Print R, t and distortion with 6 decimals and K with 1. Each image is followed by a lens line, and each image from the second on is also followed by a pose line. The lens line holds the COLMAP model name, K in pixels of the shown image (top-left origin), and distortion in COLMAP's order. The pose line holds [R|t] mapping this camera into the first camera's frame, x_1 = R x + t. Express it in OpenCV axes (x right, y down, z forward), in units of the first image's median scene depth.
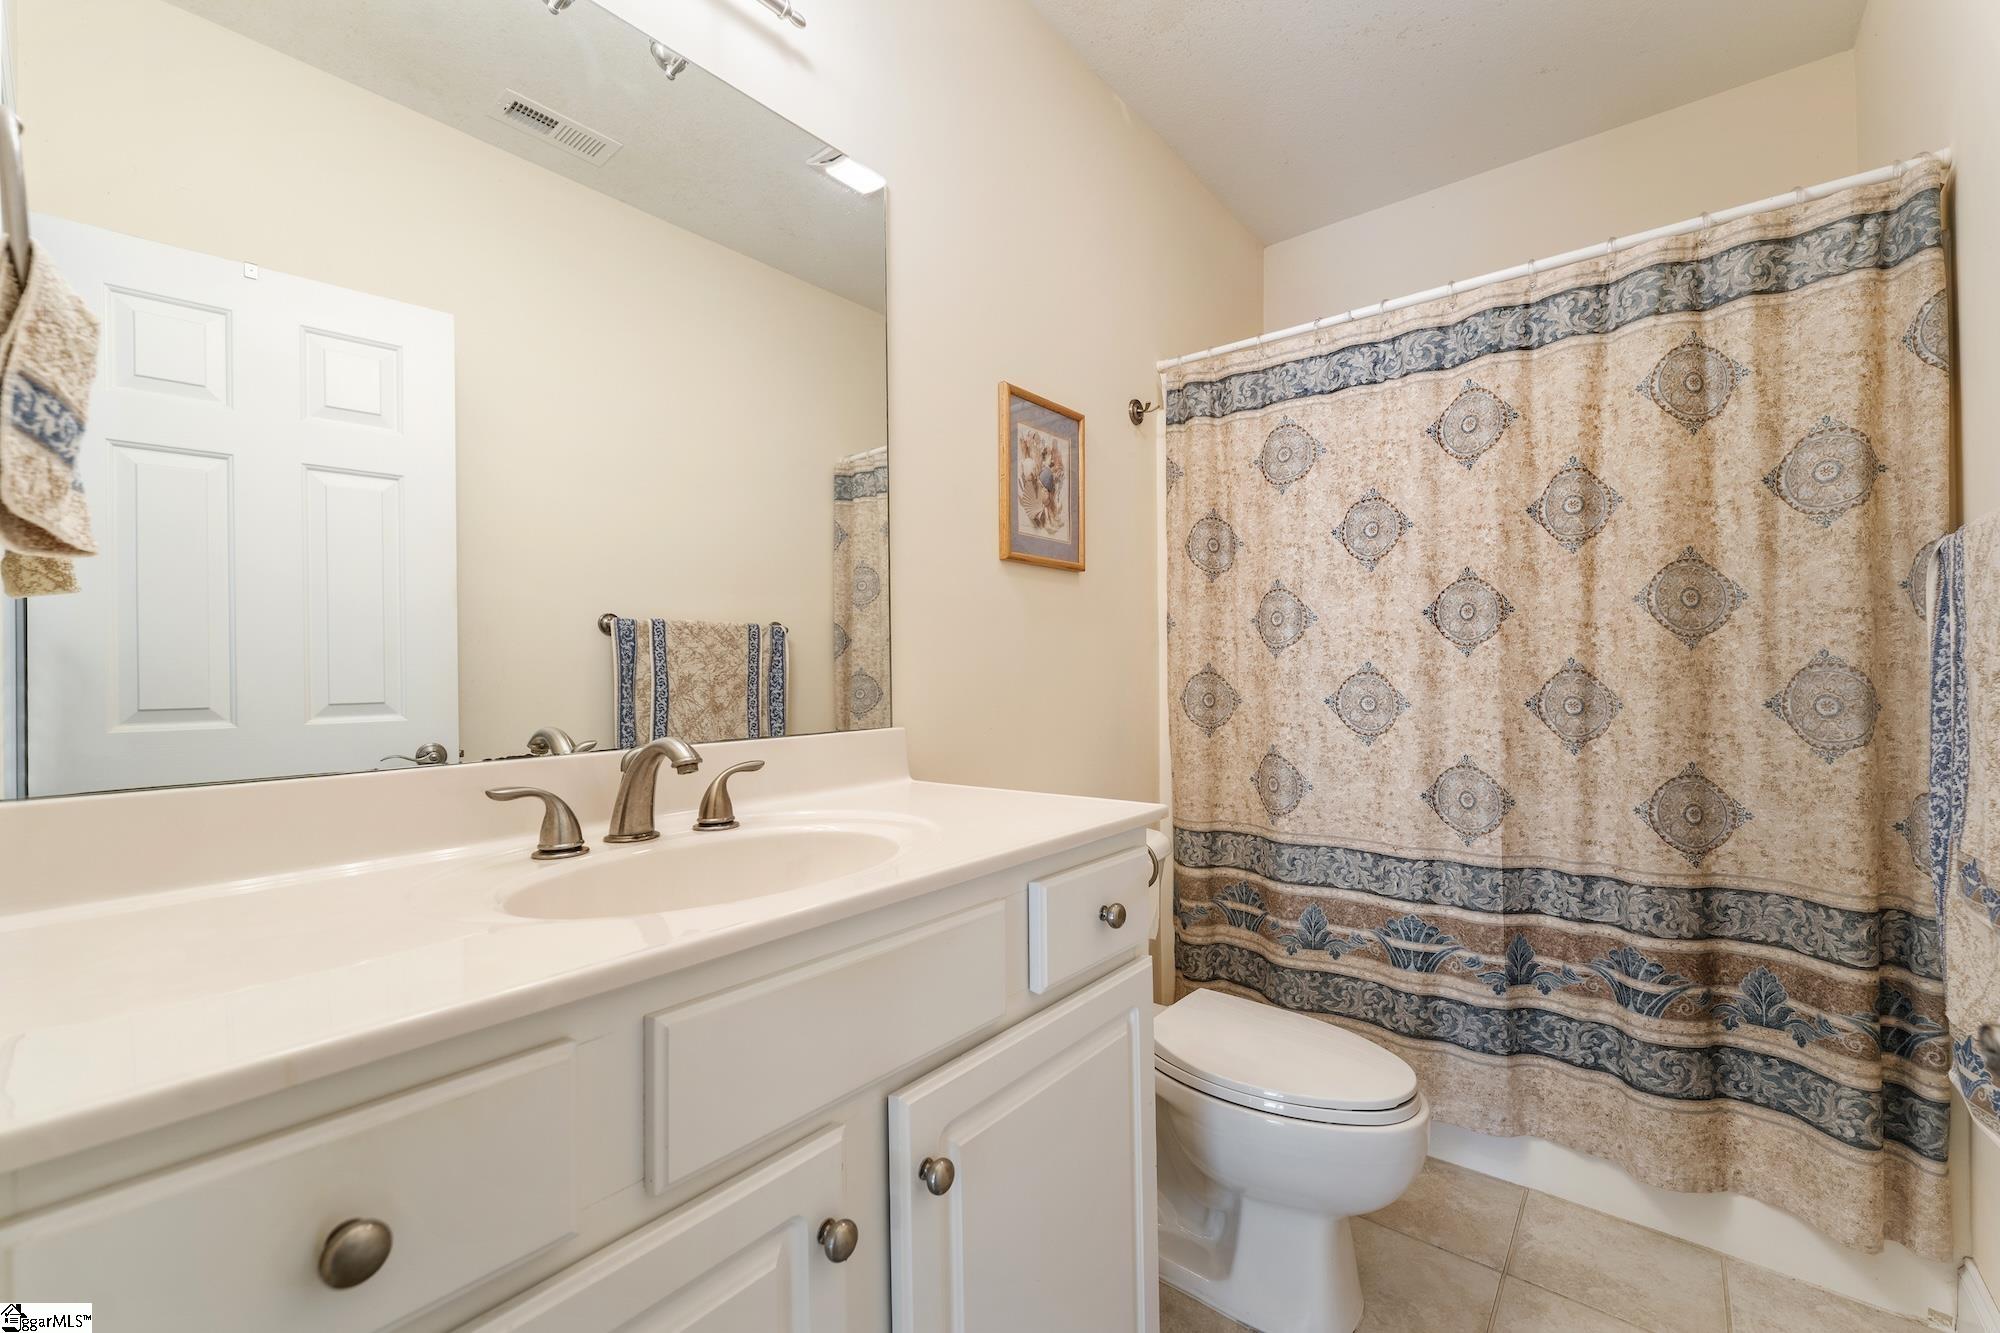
lens RADIAL K [[805.1, 0, 997.6], [0, 805.1, 662.5], [0, 0, 1]] dist [-0.000504, -0.000045]
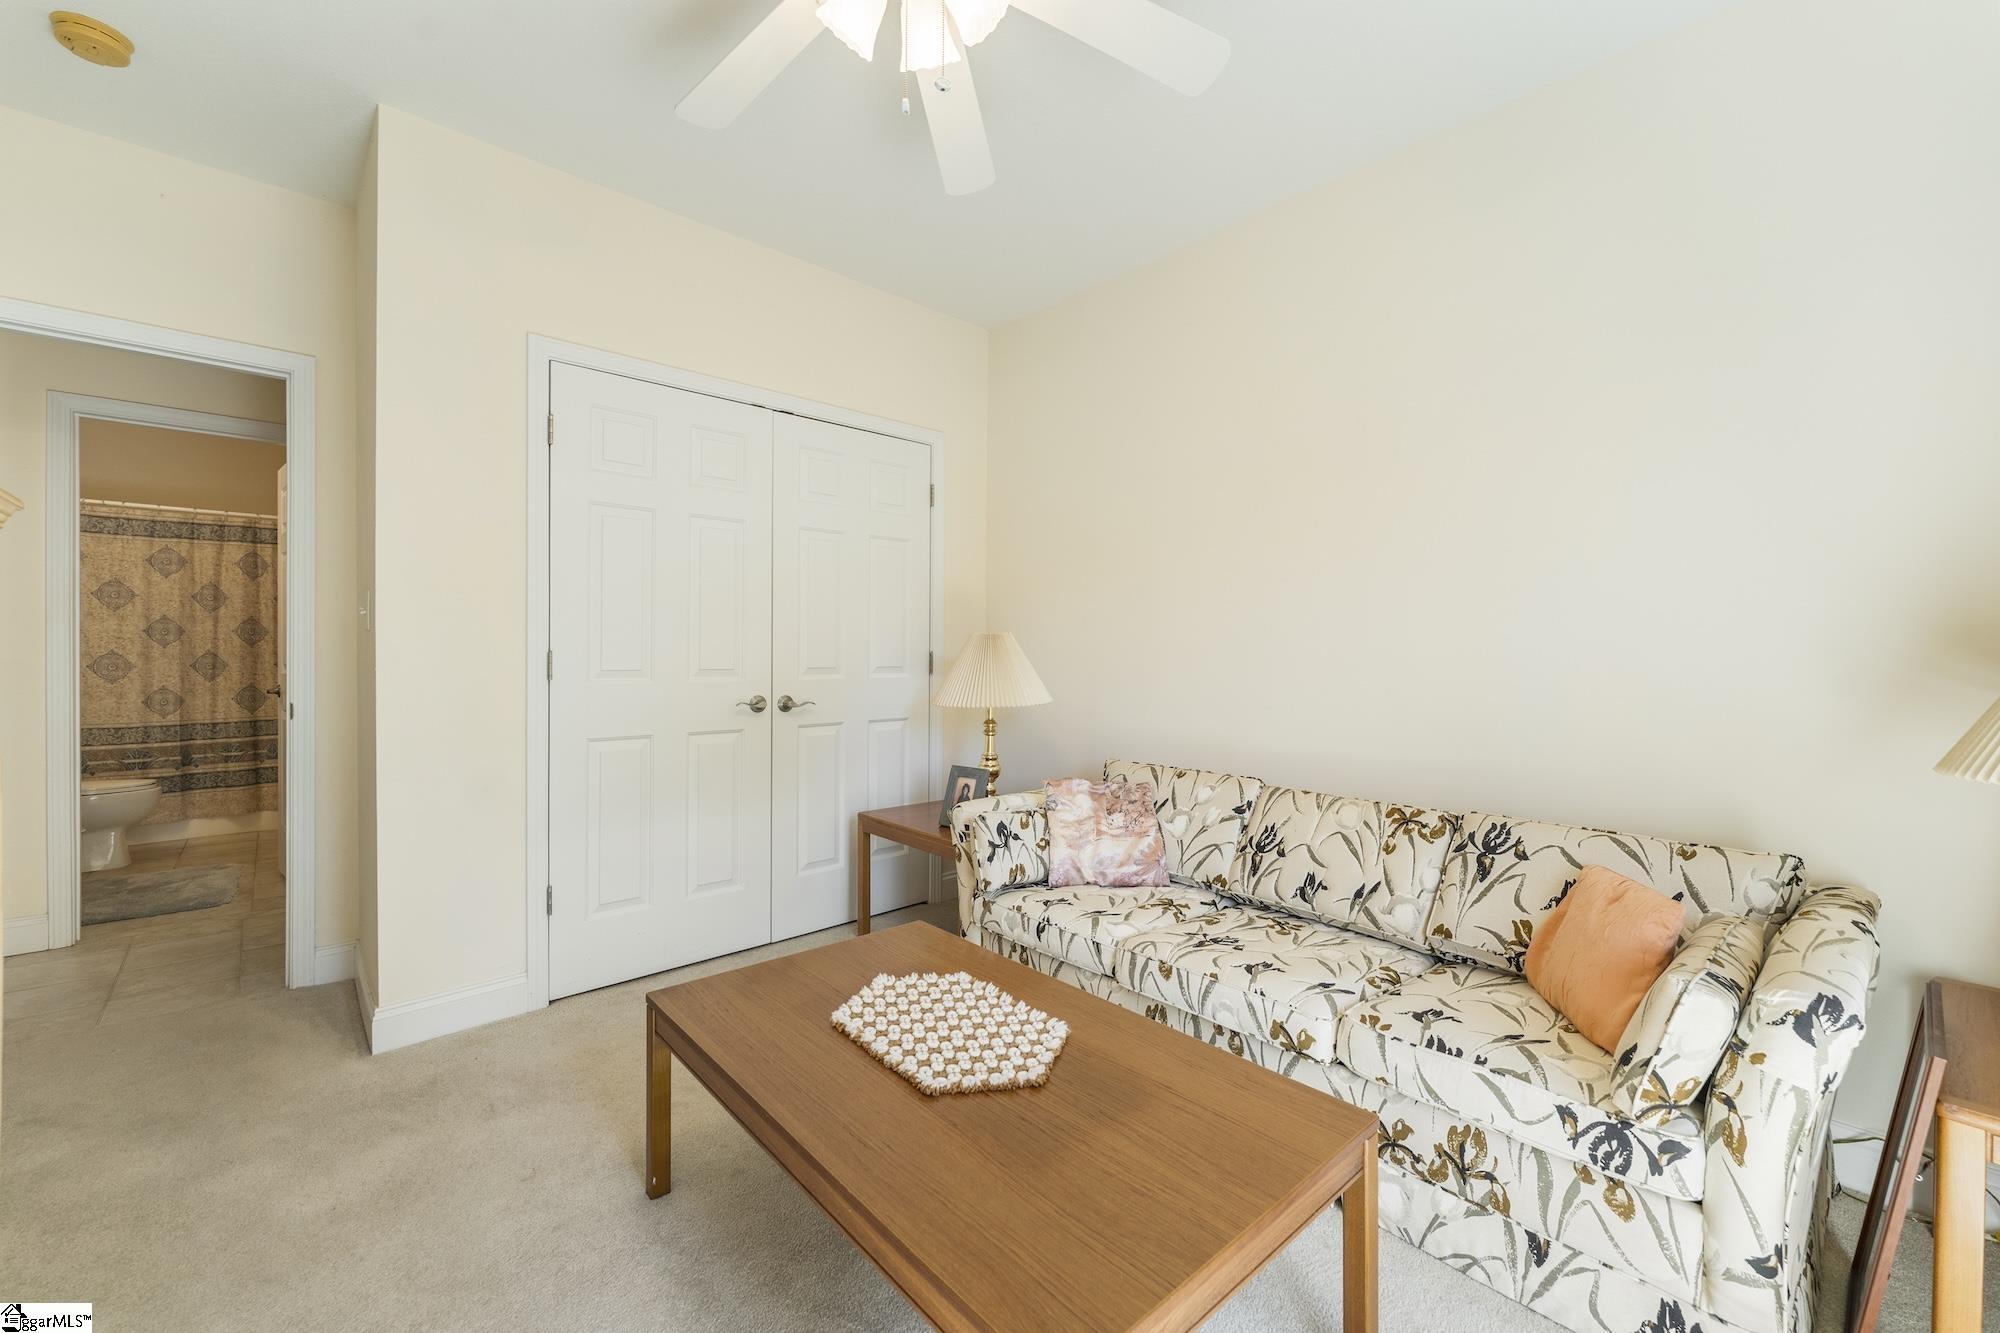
lens RADIAL K [[805.1, 0, 1003.9], [0, 805.1, 658.7], [0, 0, 1]] dist [-0.000504, -0.000045]
pose [[0.141857, 0.006195, 0.989868, -1.759288], [-0.010292, 0.999936, -0.004783, 0.011602], [-0.989834, -0.009509, 0.141912, -2.259222]]
